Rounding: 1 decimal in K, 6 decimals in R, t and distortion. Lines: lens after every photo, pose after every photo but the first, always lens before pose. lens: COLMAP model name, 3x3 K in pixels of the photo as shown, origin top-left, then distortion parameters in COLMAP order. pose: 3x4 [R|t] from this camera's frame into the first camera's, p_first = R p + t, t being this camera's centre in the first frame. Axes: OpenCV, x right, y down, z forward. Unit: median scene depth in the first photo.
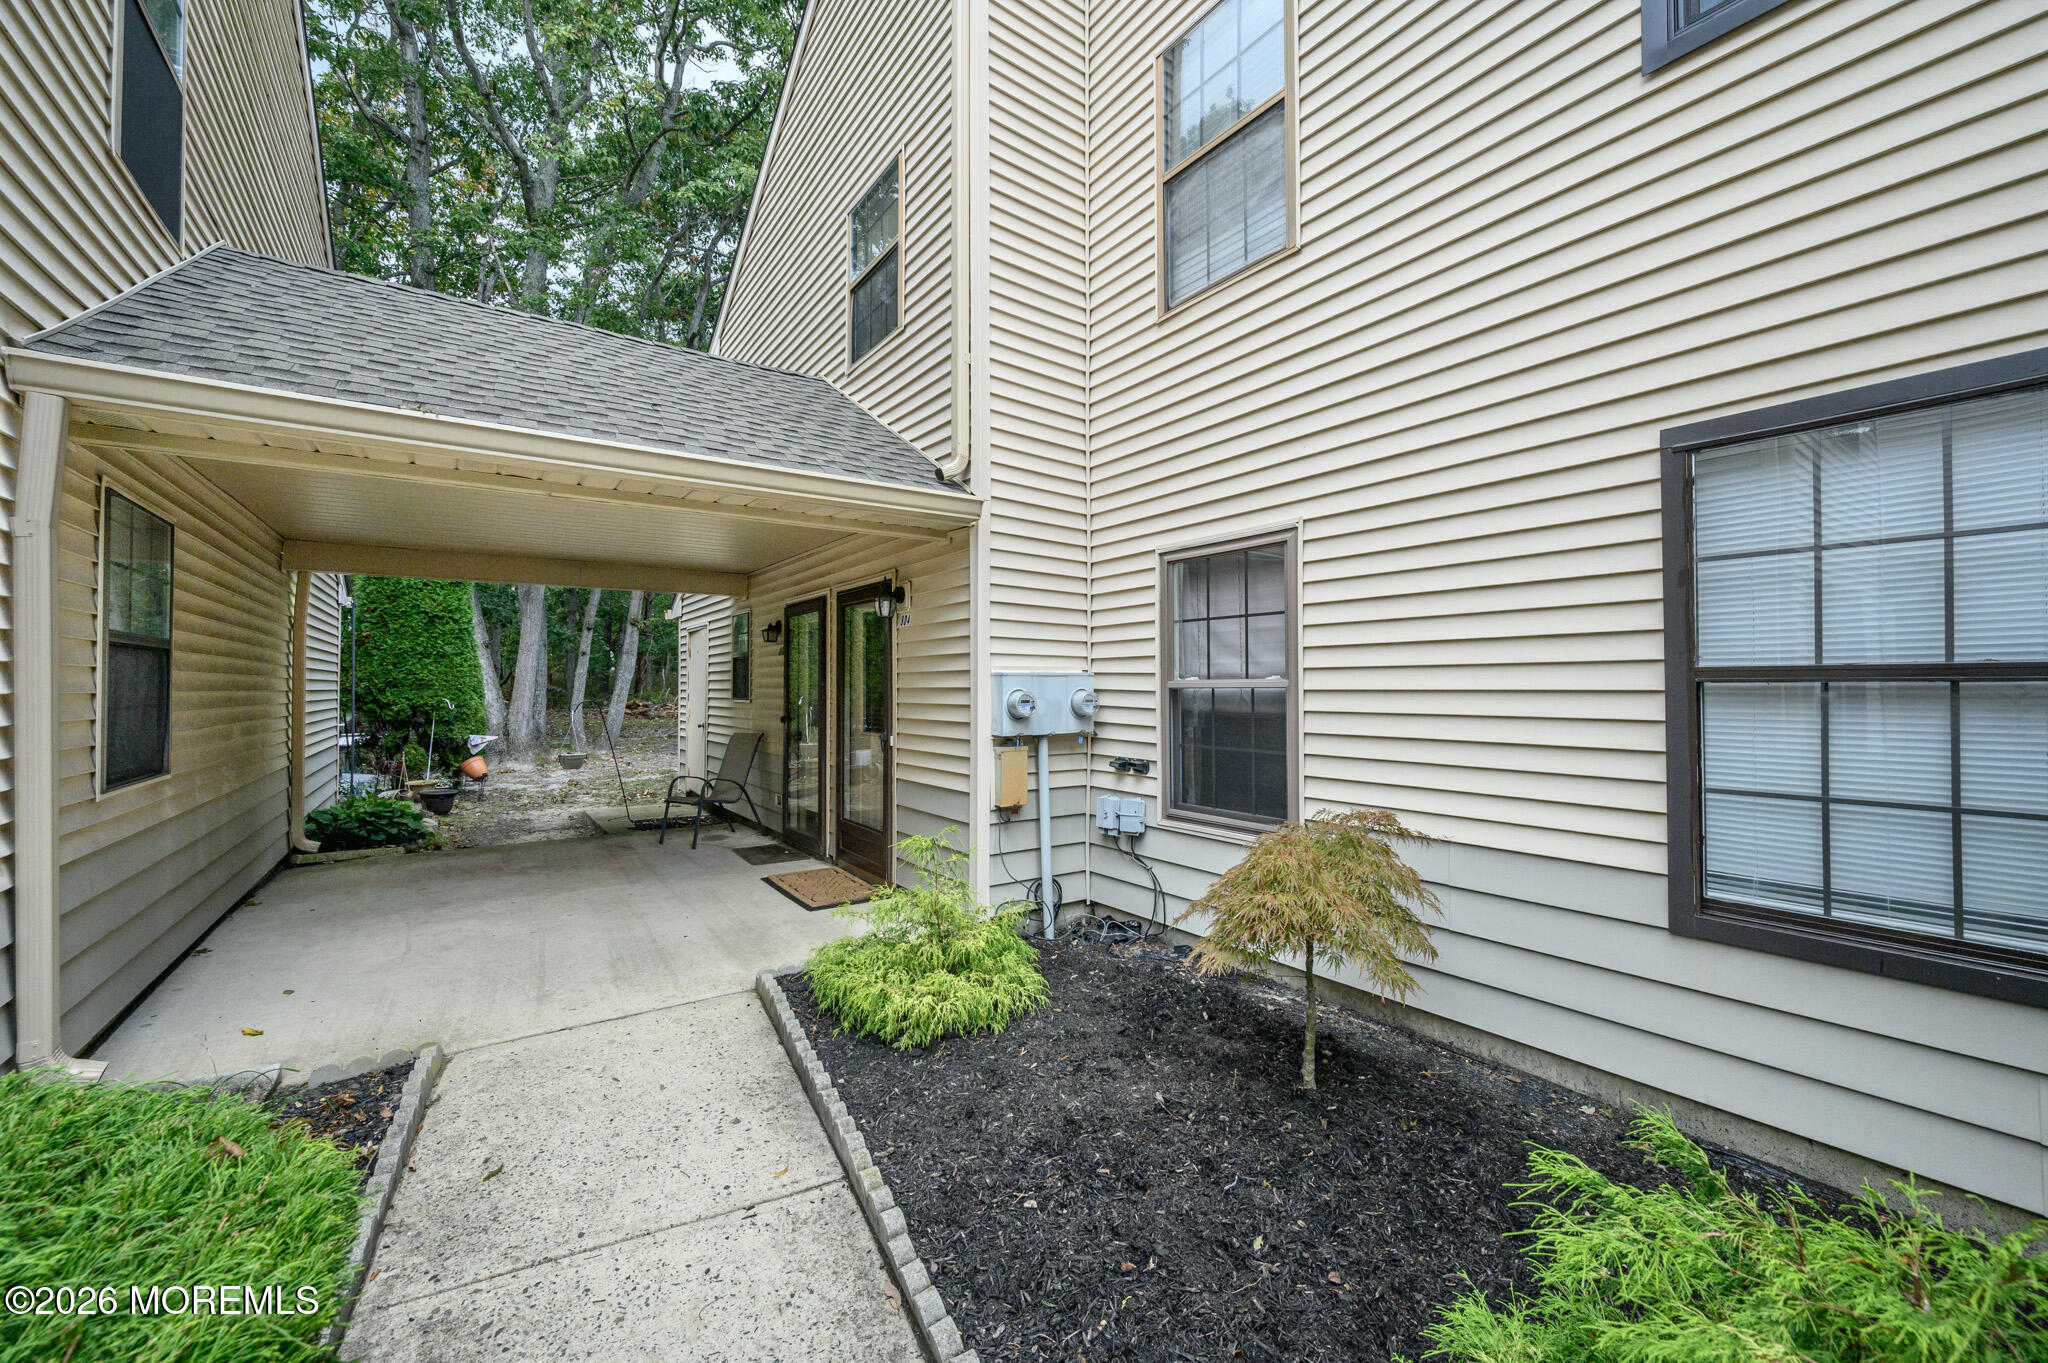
lens RADIAL K [[805.8, 0, 1024.0], [0, 805.8, 681.5], [0, 0, 1]] dist [-0.000708, -0.000466]
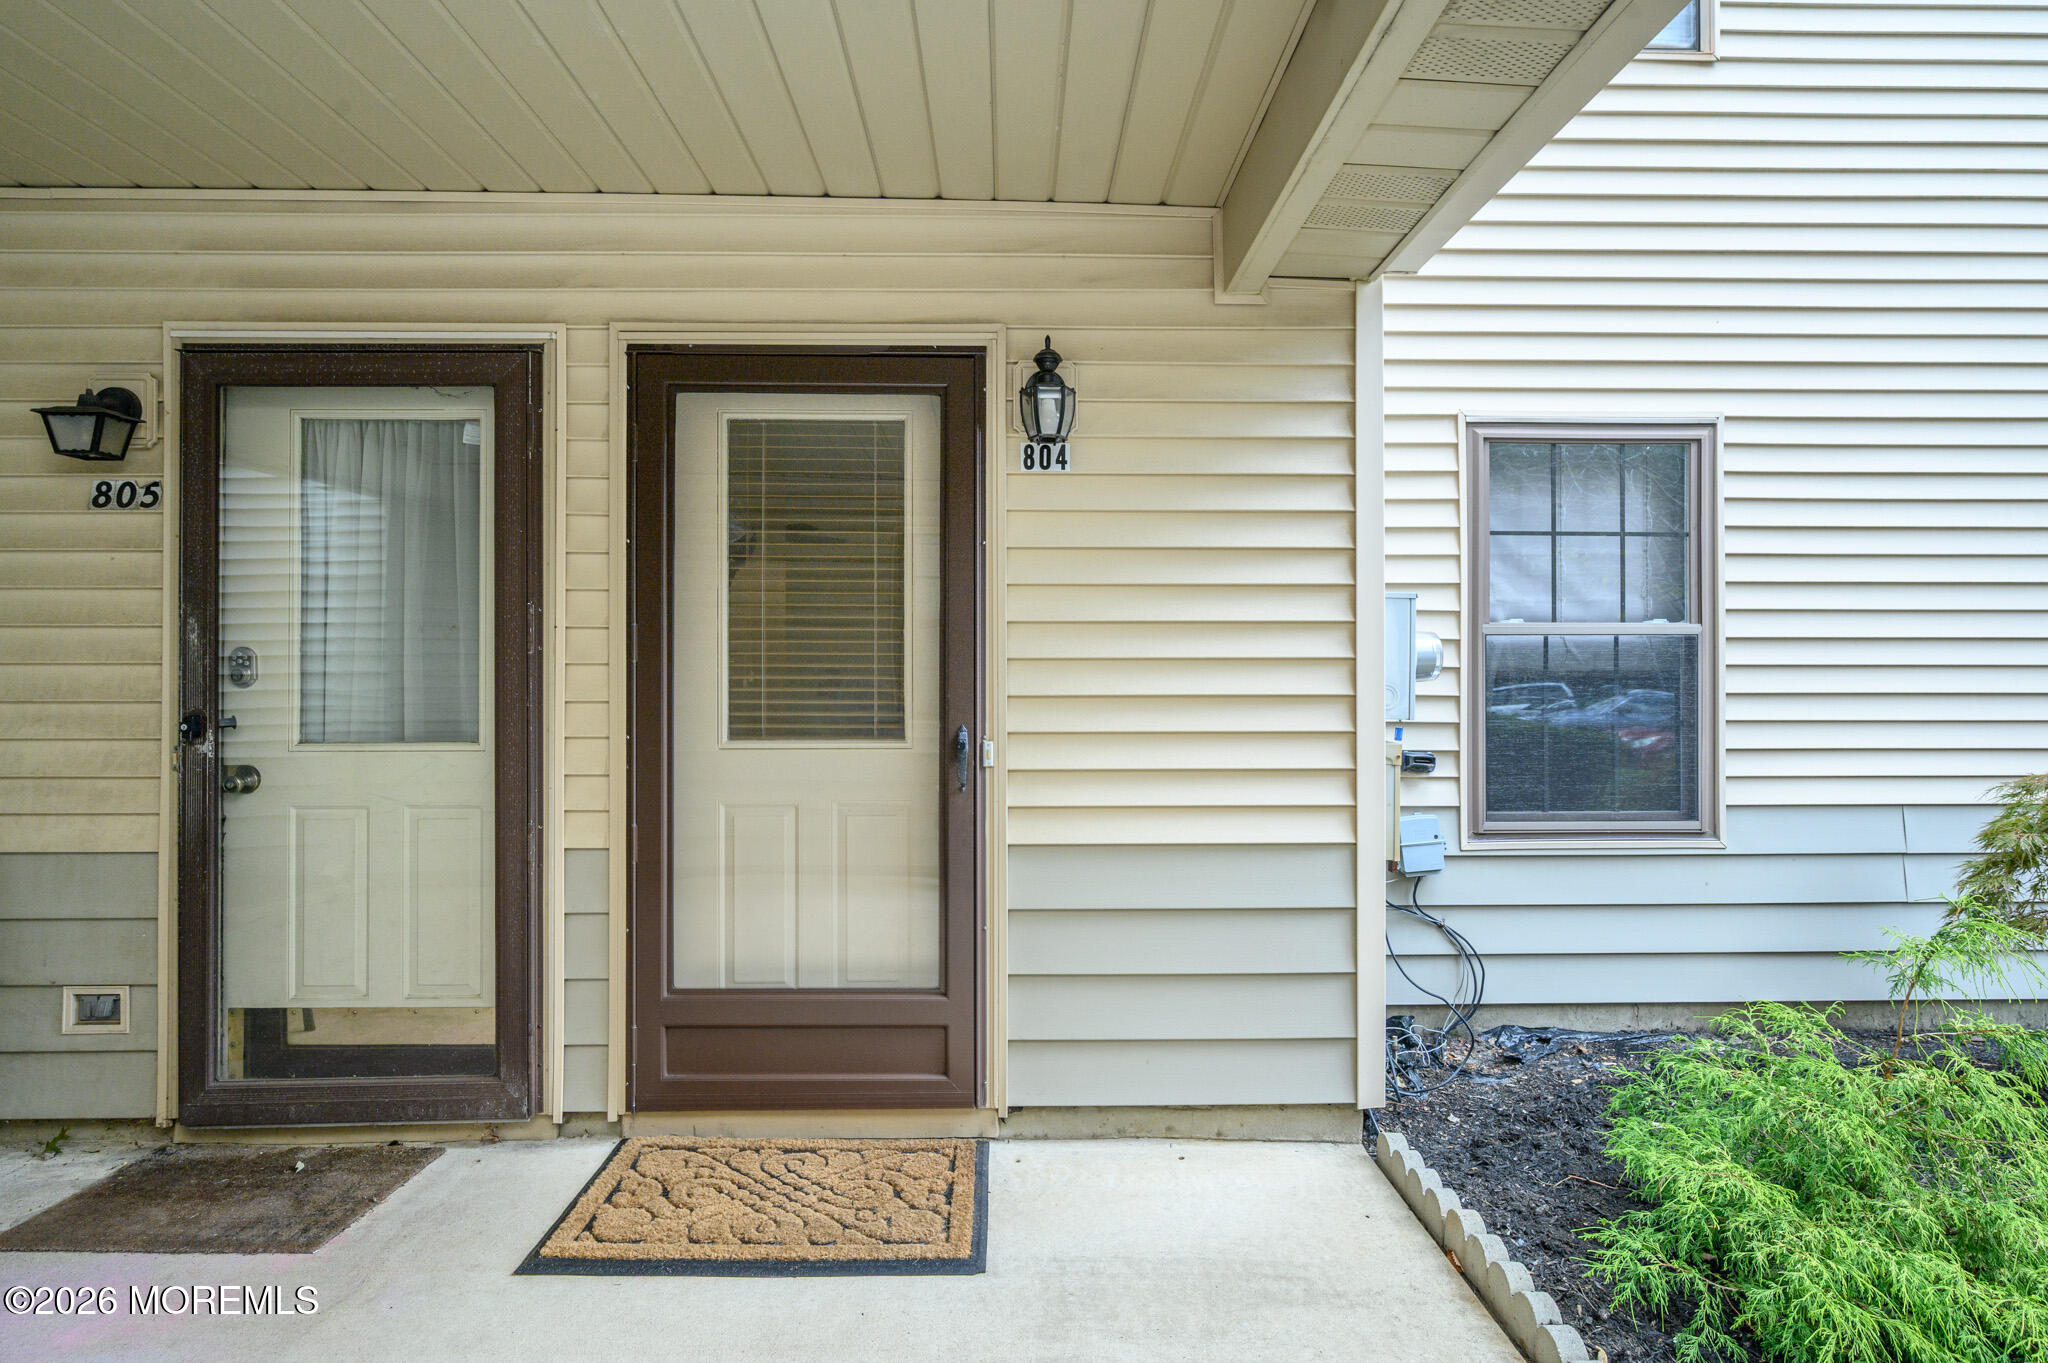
lens RADIAL K [[1015.5, 0, 1024.0], [0, 1015.5, 681.5], [0, 0, 1]] dist [-0.002951, -0.000680]
pose [[0.552753, -0.002830, 0.833340, -0.685963], [-0.003775, 0.999975, 0.005900, 0.041282], [-0.833336, -0.006407, 0.552729, 0.843096]]
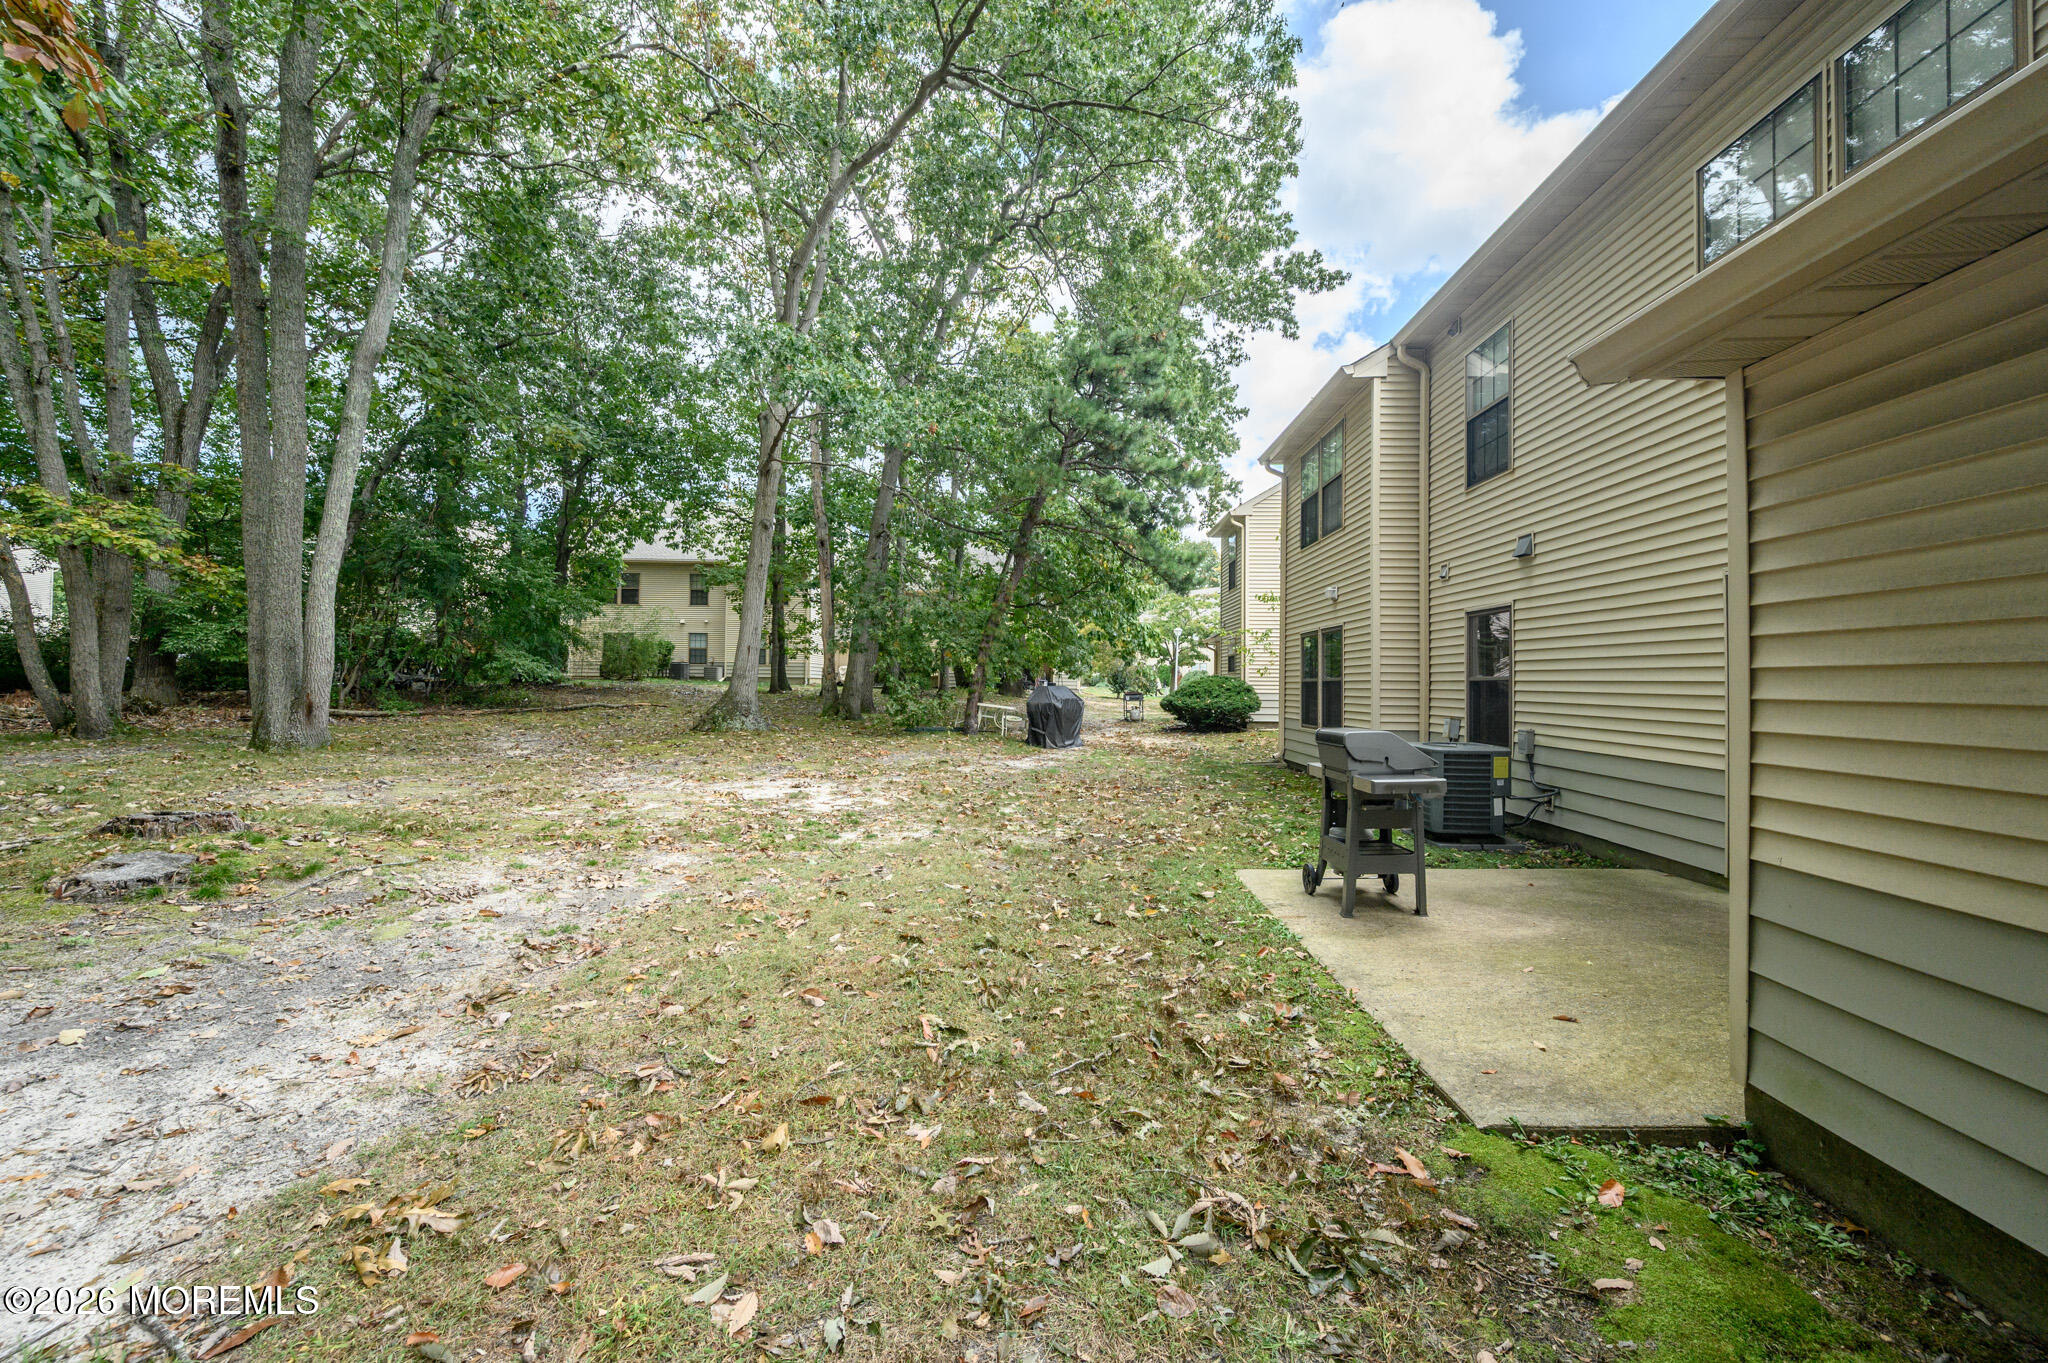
lens RADIAL K [[805.8, 0, 1024.0], [0, 805.8, 681.5], [0, 0, 1]] dist [-0.000708, -0.000466]
pose [[0.798437, 0.004270, -0.602064, 0.486742], [0.001207, 0.999961, 0.008693, -0.004780], [0.602078, -0.007667, 0.798401, -1.193659]]
